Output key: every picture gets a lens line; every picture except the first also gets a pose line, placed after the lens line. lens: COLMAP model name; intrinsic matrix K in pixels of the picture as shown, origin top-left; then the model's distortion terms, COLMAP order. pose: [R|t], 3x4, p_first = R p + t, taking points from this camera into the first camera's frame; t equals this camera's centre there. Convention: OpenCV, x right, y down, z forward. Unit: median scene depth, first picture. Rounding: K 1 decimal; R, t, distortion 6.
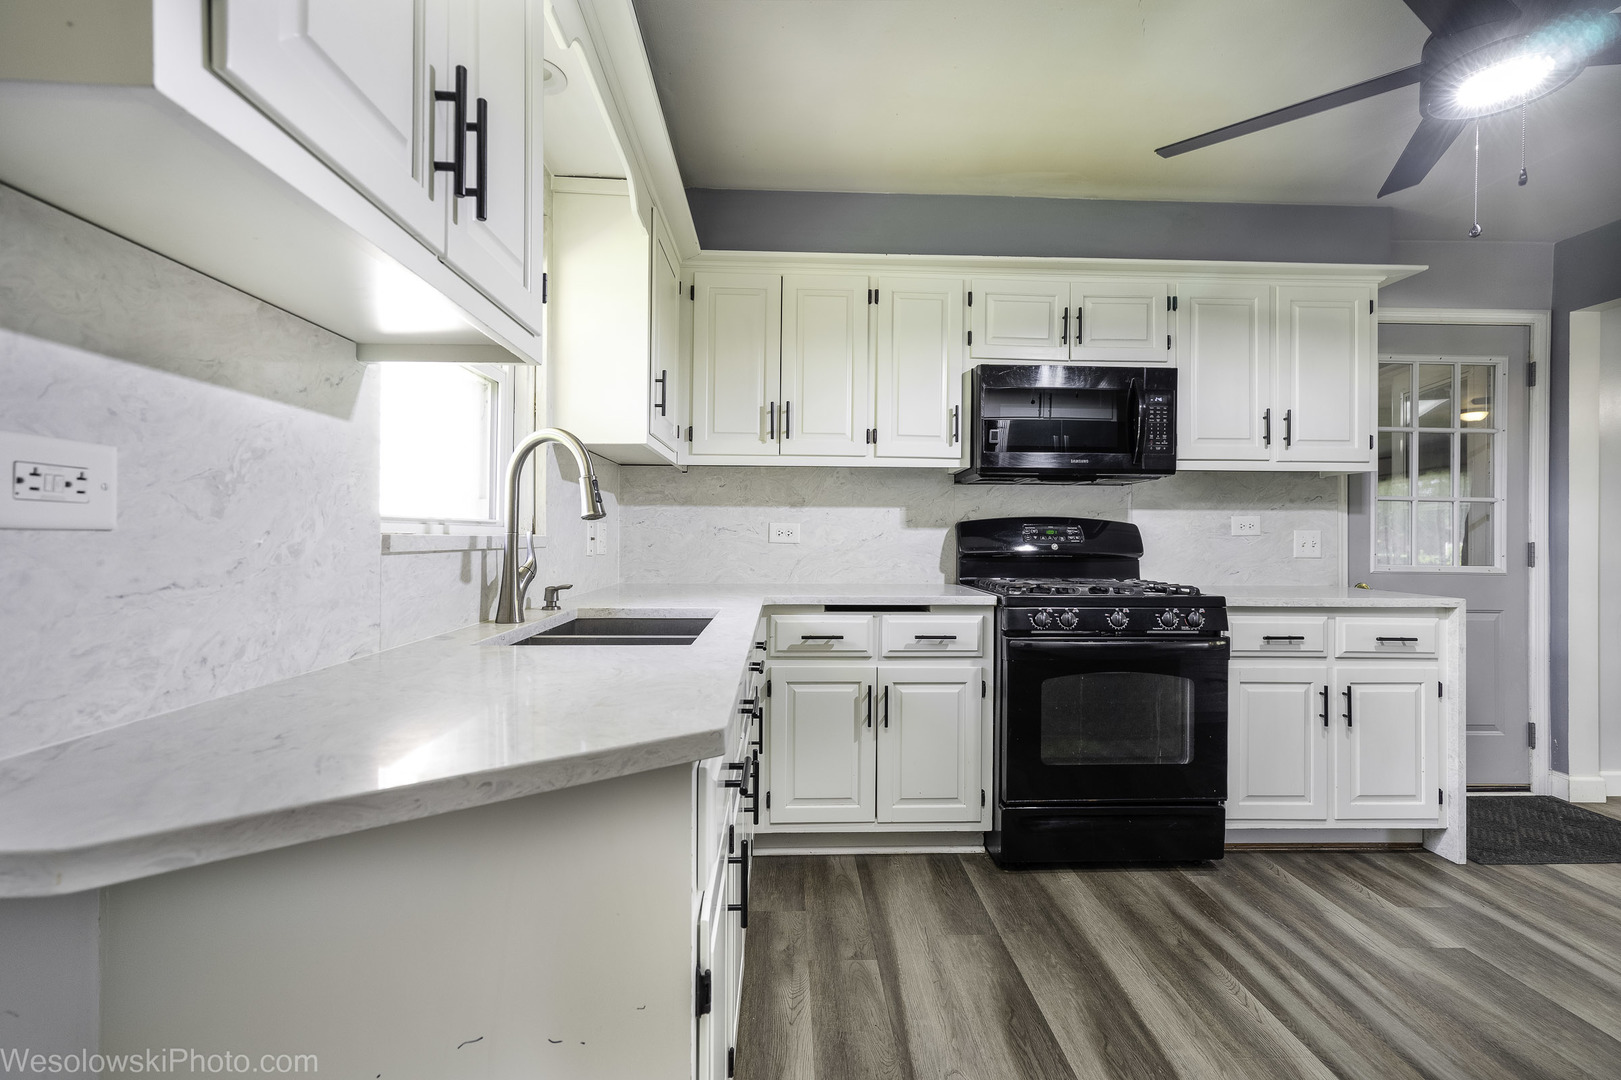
lens RADIAL K [[734.7, 0, 812.5], [0, 734.7, 532.4], [0, 0, 1]] dist [0.006581, 0.003879]
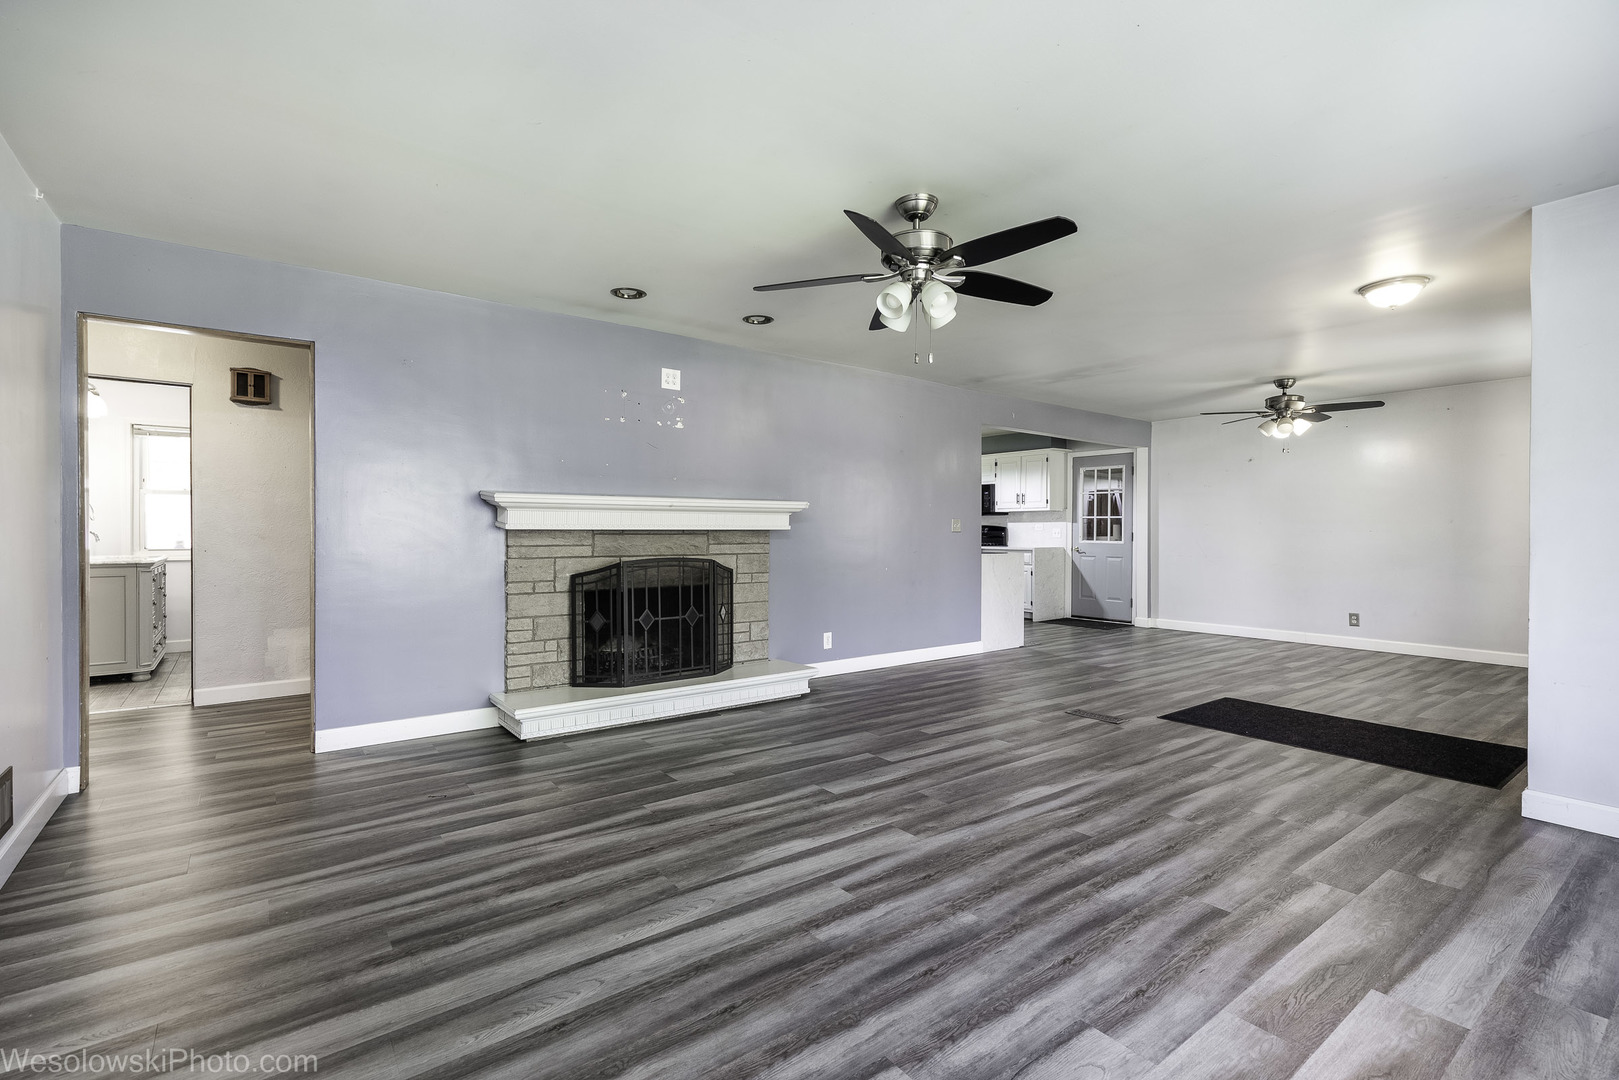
lens RADIAL K [[733.8, 0, 802.9], [0, 733.8, 549.2], [0, 0, 1]] dist [0.006581, 0.003879]
pose [[0.577564, 0.015174, -0.816205, 3.274295], [0.003993, 0.999763, 0.021412, 0.016633], [0.816336, -0.015626, 0.577366, -2.075935]]
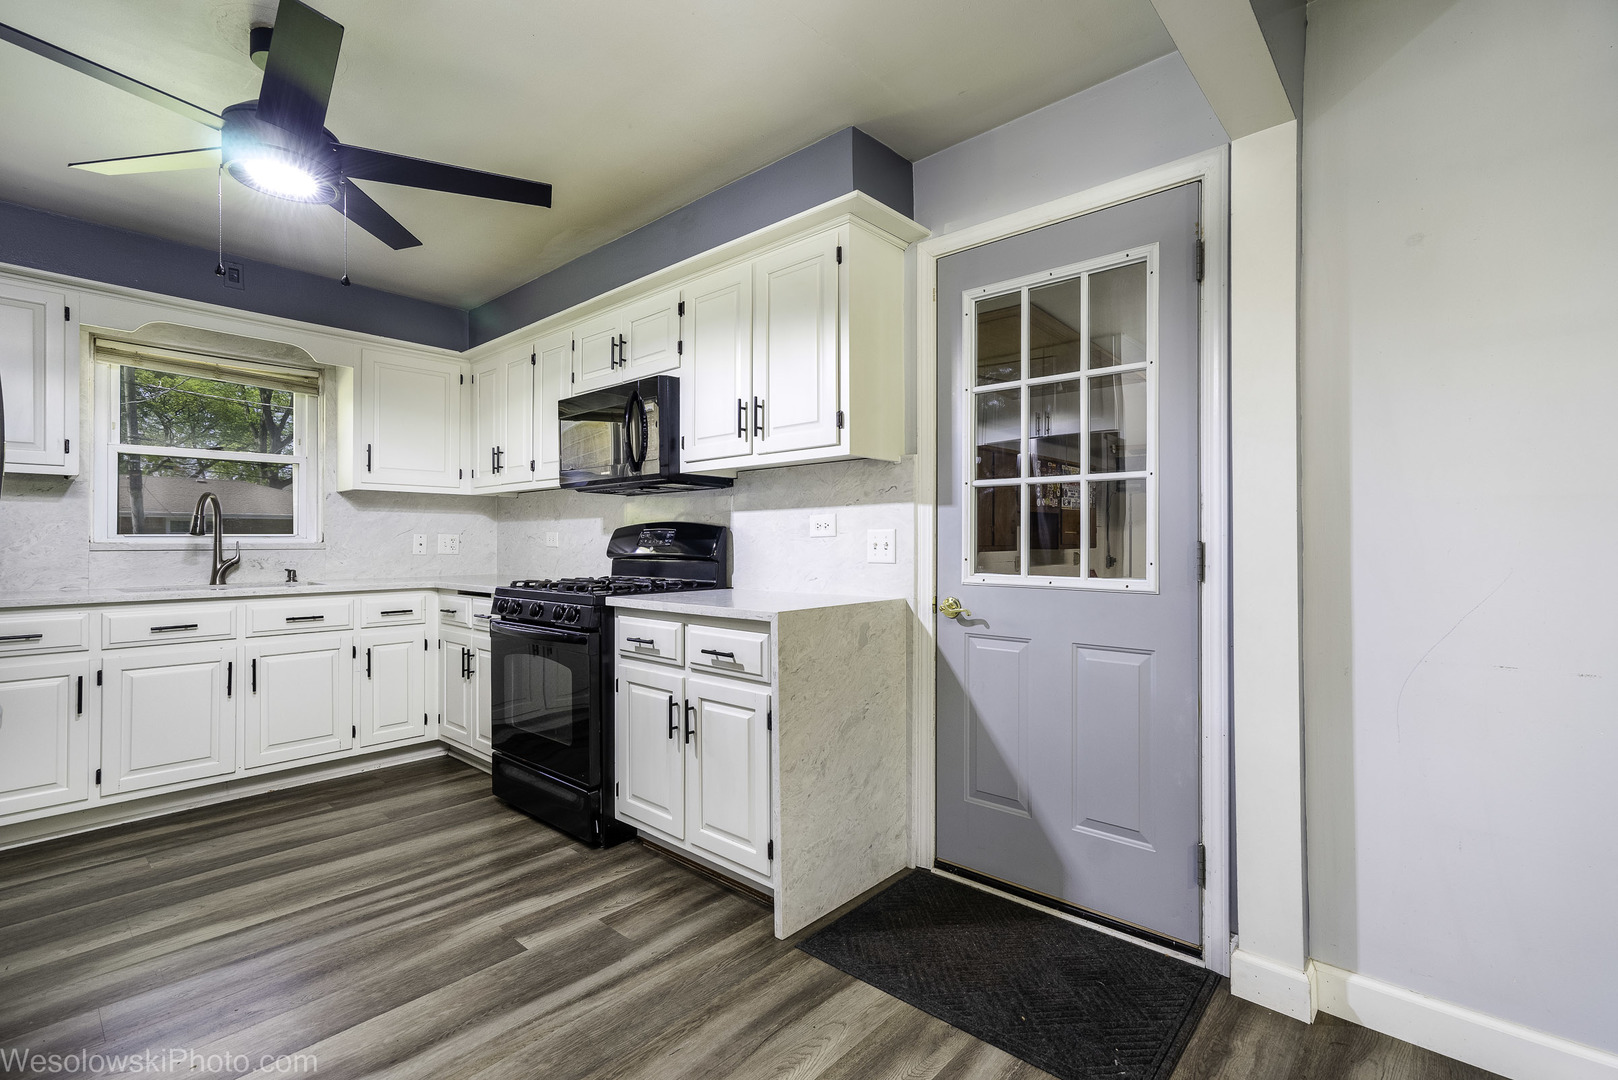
lens RADIAL K [[733.3, 0, 807.4], [0, 733.3, 538.2], [0, 0, 1]] dist [0.006581, 0.003879]
pose [[0.706674, -0.011654, -0.707444, 1.528617], [0.011458, 0.999922, -0.005027, 0.012998], [0.707447, -0.004553, 0.706752, 0.471802]]
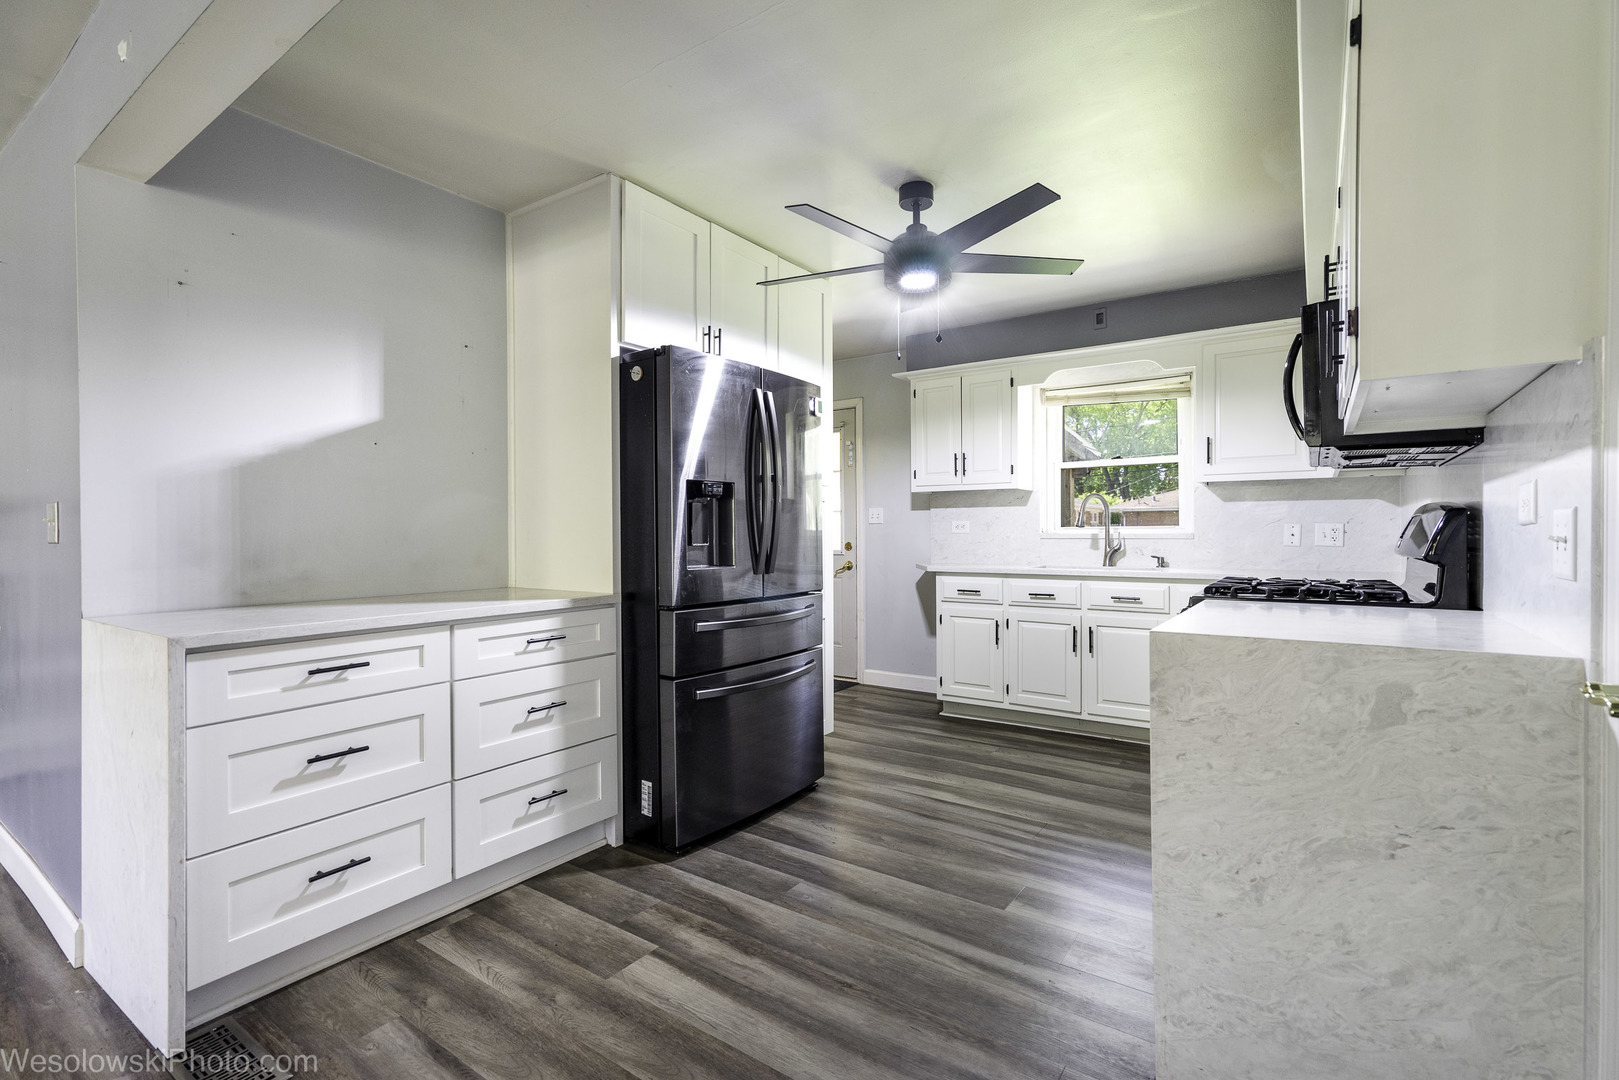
lens RADIAL K [[733.8, 0, 808.0], [0, 733.8, 537.1], [0, 0, 1]] dist [0.006581, 0.003879]
pose [[-0.613451, -0.001032, -0.789732, 1.570895], [0.004931, 0.999975, -0.005137, 0.016603], [0.789717, -0.007045, -0.613431, 1.187378]]
